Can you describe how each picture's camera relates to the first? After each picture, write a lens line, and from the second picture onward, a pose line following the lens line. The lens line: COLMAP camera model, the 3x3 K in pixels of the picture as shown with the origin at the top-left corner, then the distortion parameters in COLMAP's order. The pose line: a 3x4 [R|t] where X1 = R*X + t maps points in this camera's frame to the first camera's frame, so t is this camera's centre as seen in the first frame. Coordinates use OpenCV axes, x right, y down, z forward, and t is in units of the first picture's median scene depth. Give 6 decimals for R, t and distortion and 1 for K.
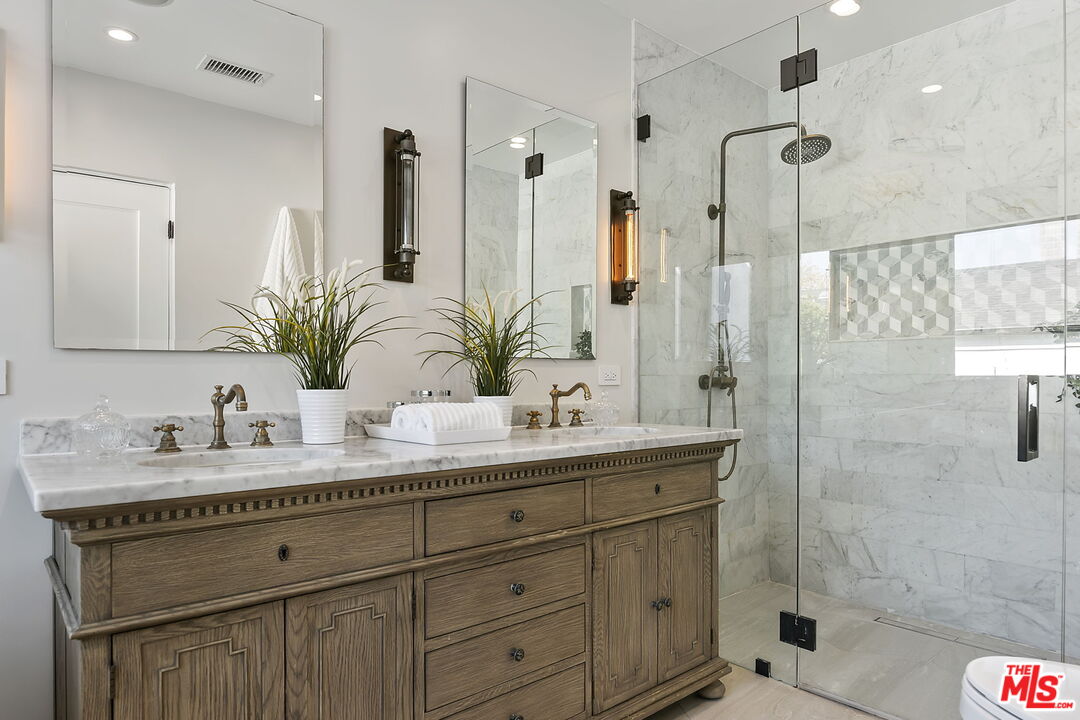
lens RADIAL K [[652.5, 0, 542.4], [0, 652.5, 383.0], [0, 0, 1]] dist [-0.006798, -0.002540]
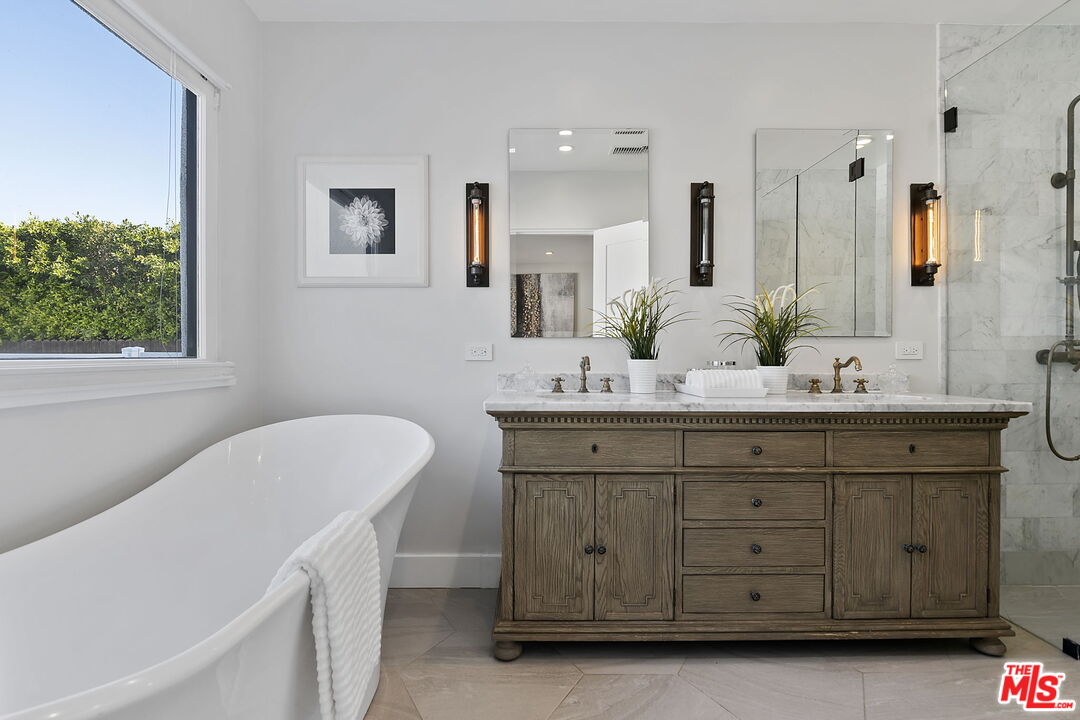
lens RADIAL K [[543.4, 0, 531.1], [0, 543.4, 355.2], [0, 0, 1]] dist [-0.008899, -0.002668]
pose [[0.754254, 0.003252, -0.656574, 0.321807], [-0.005645, 0.999983, -0.001532, 0.002690], [0.656558, 0.004862, 0.754260, -0.180572]]
